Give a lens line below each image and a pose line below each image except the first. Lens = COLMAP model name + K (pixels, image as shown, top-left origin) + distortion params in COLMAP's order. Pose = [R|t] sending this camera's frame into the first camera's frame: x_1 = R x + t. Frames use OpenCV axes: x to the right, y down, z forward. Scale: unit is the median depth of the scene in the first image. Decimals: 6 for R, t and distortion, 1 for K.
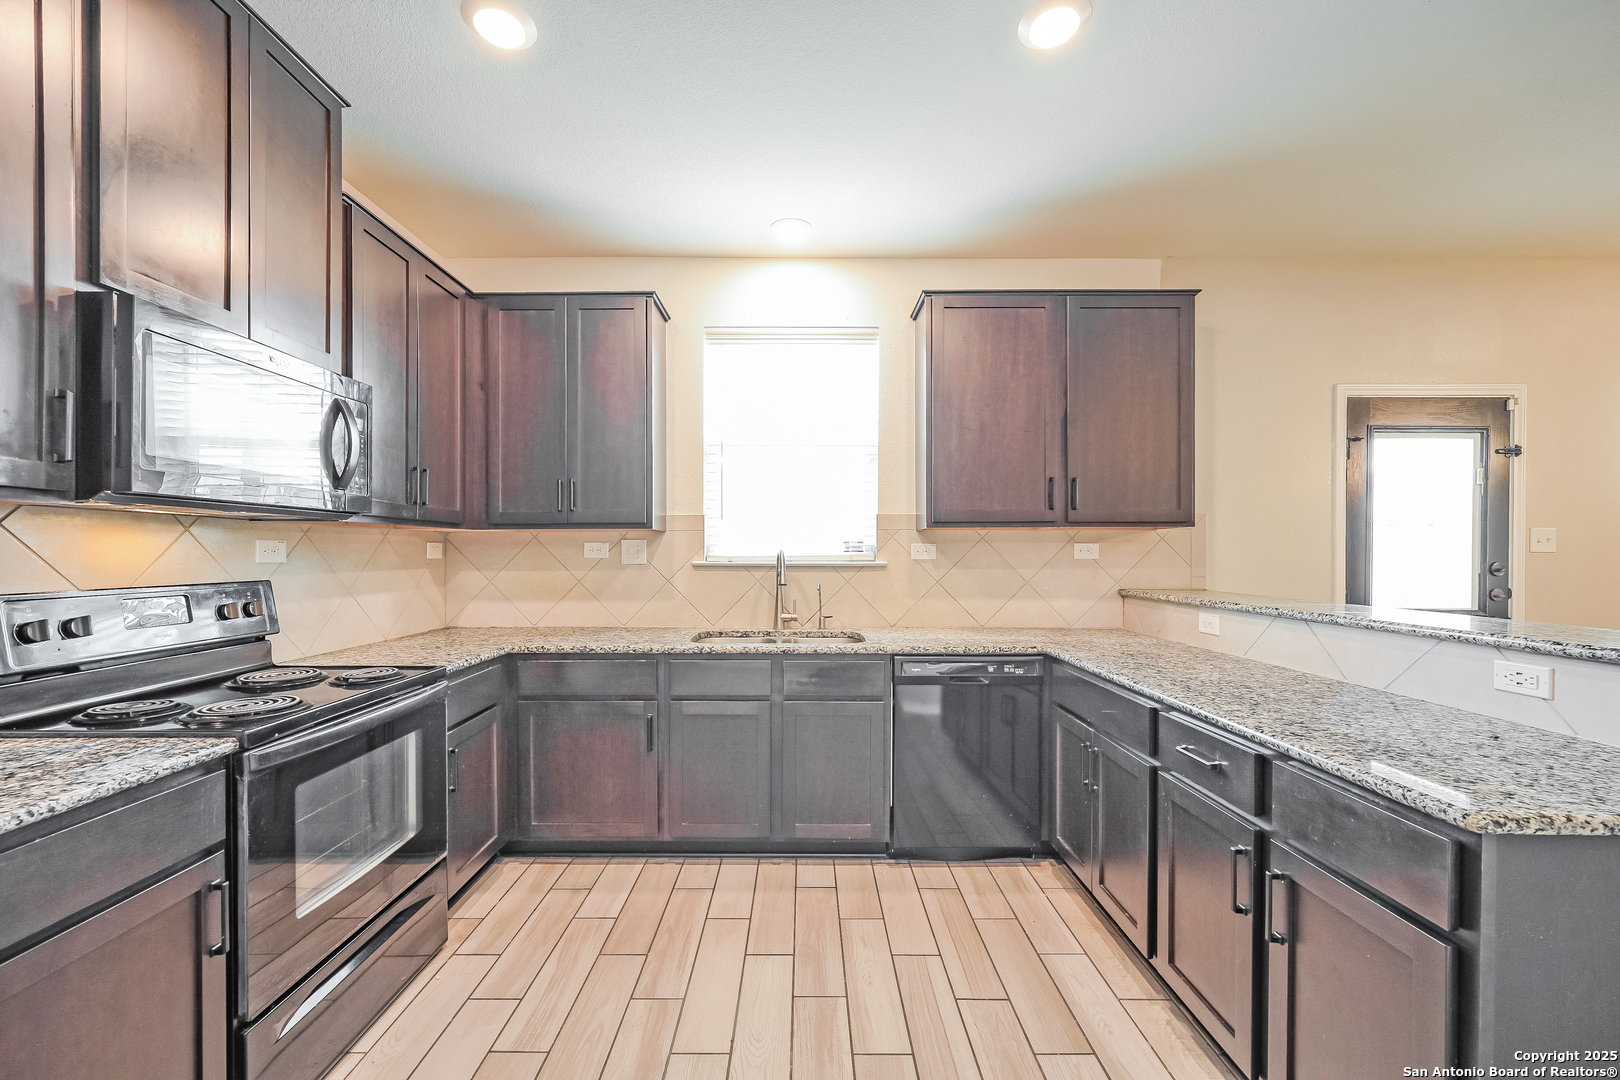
lens RADIAL K [[659.9, 0, 810.9], [0, 659.9, 559.1], [0, 0, 1]] dist [0.004352, 0.000601]
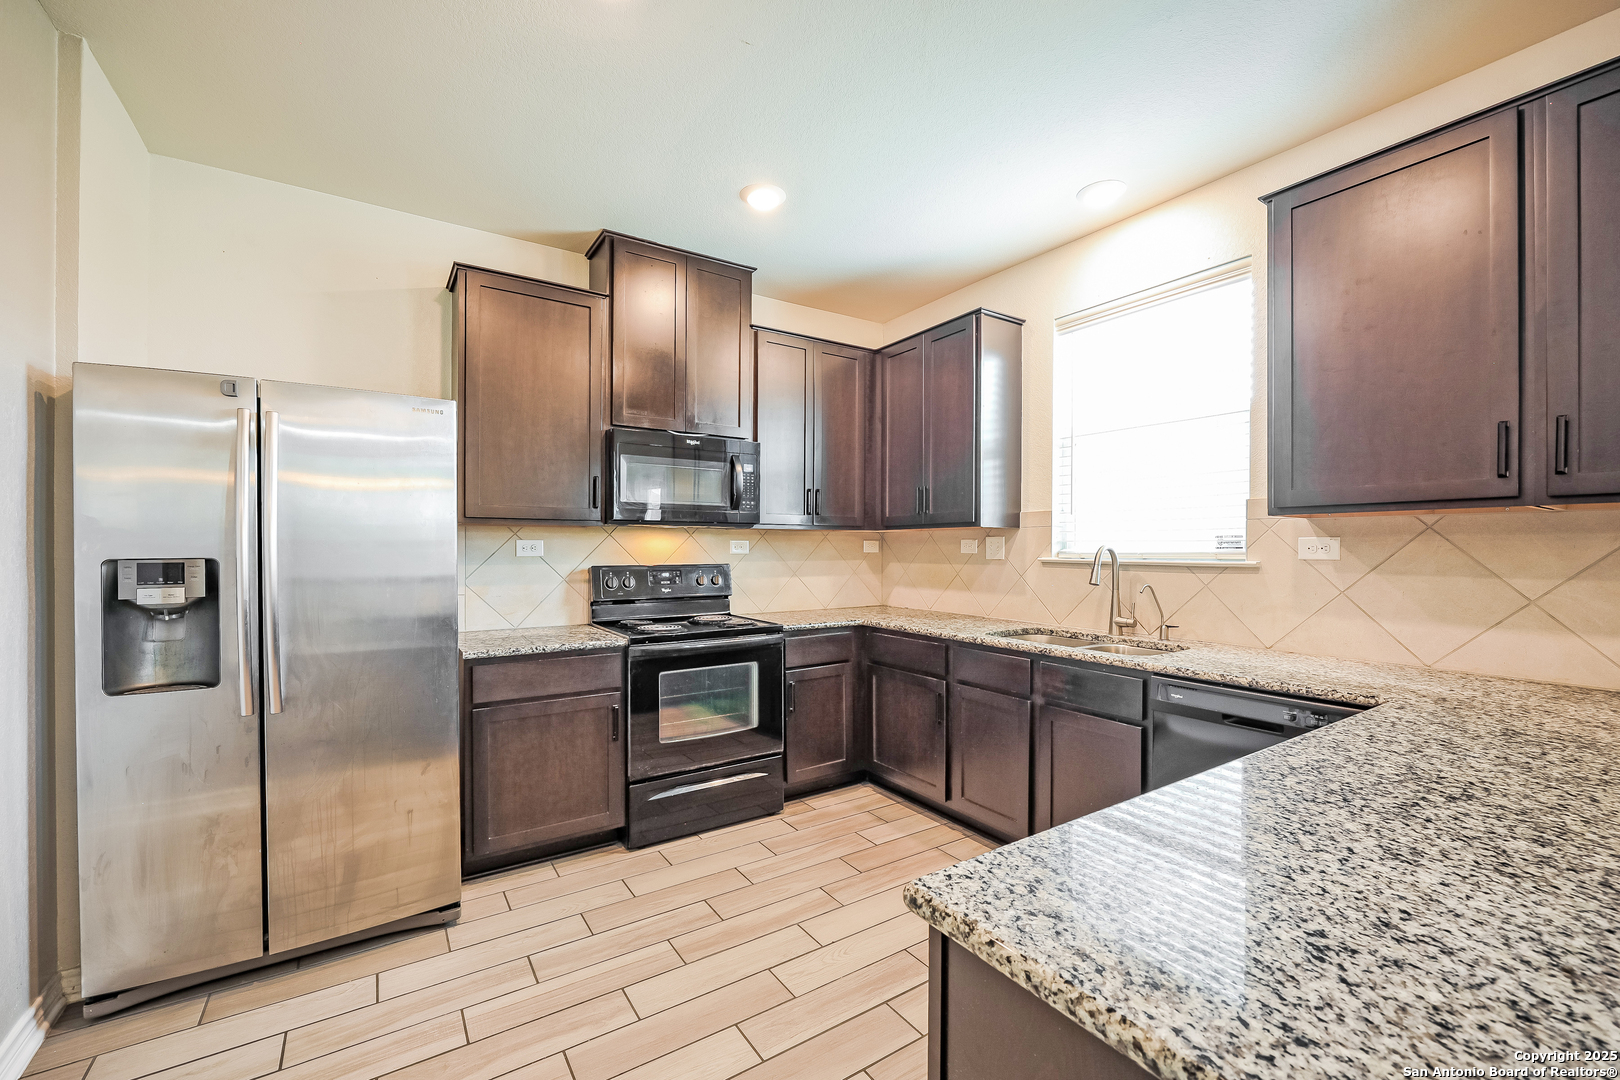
lens RADIAL K [[659.9, 0, 775.6], [0, 659.9, 551.1], [0, 0, 1]] dist [0.004352, 0.000601]
pose [[0.533138, 0.006960, -0.846000, 0.488510], [-0.011465, 0.999934, 0.001001, -0.002788], [0.845950, 0.009166, 0.533183, 0.136689]]
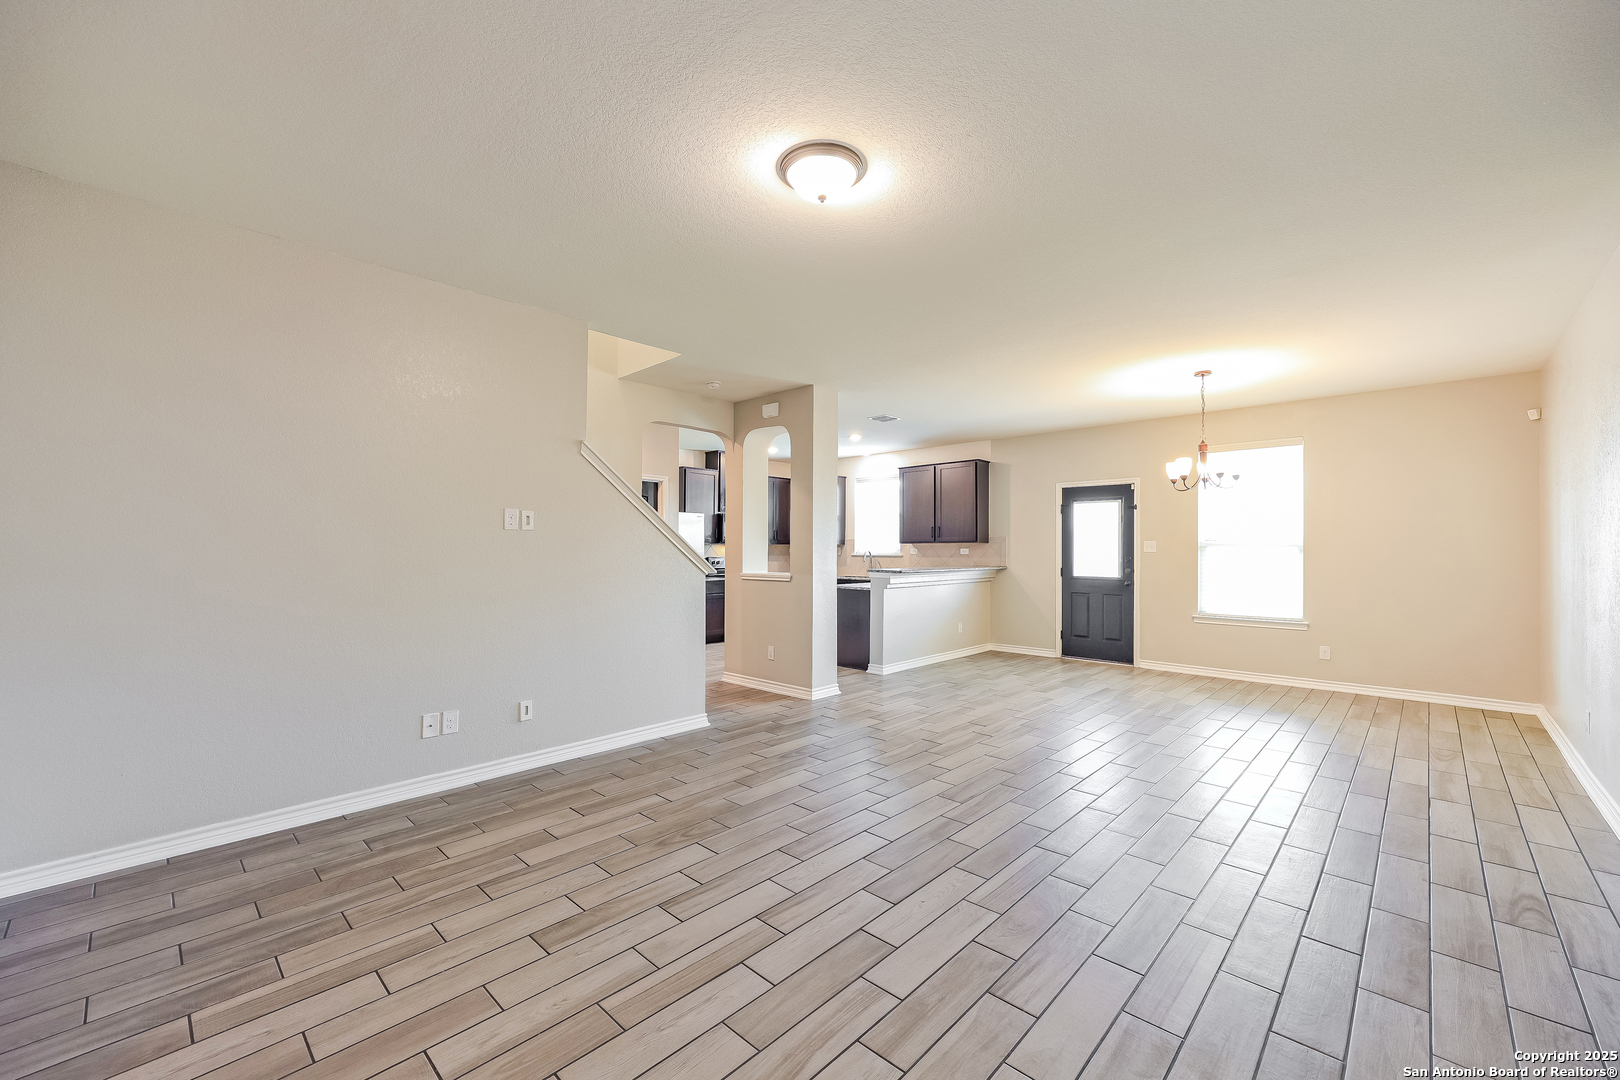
lens RADIAL K [[659.9, 0, 817.3], [0, 659.9, 539.0], [0, 0, 1]] dist [0.004352, 0.000601]
pose [[0.747991, -0.011782, -0.663604, 1.914399], [-0.011275, 0.999473, -0.030453, 0.030202], [0.663613, 0.030261, 0.747464, -1.558535]]
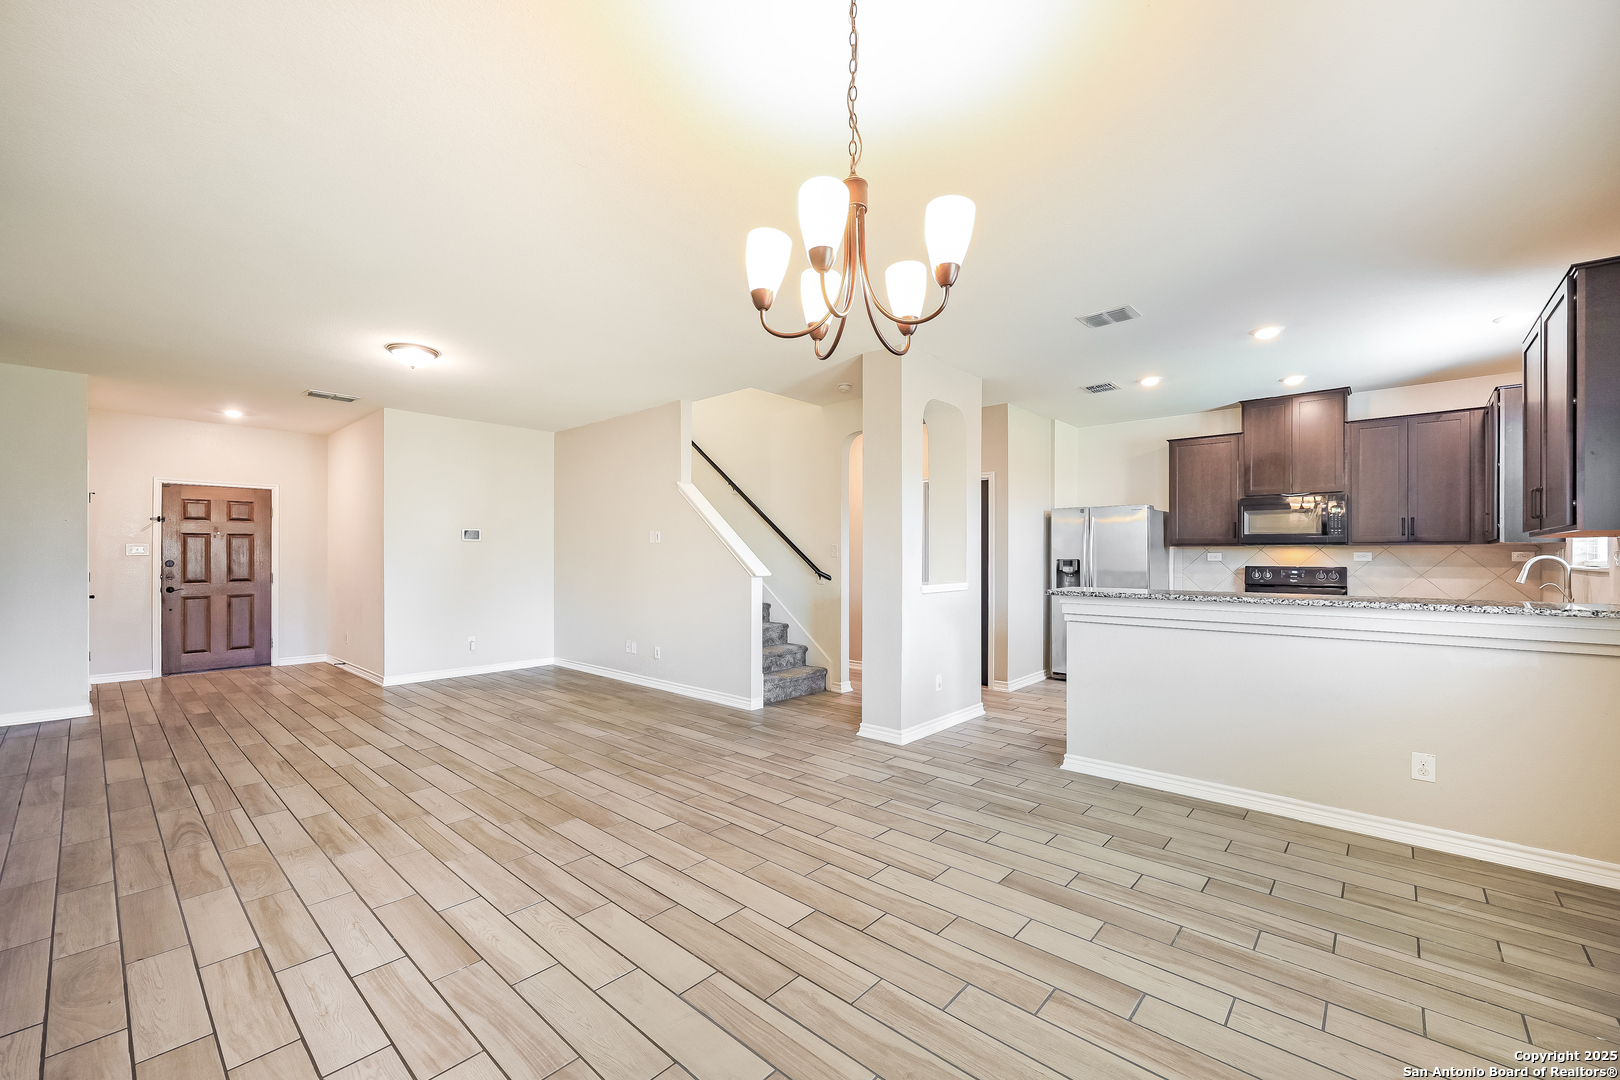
lens RADIAL K [[659.9, 0, 814.8], [0, 659.9, 553.6], [0, 0, 1]] dist [0.004352, 0.000601]
pose [[-0.656576, 0.002438, -0.754256, 1.933794], [-0.008182, 0.999913, 0.010354, -0.024403], [0.754216, 0.012969, -0.656499, 0.812923]]
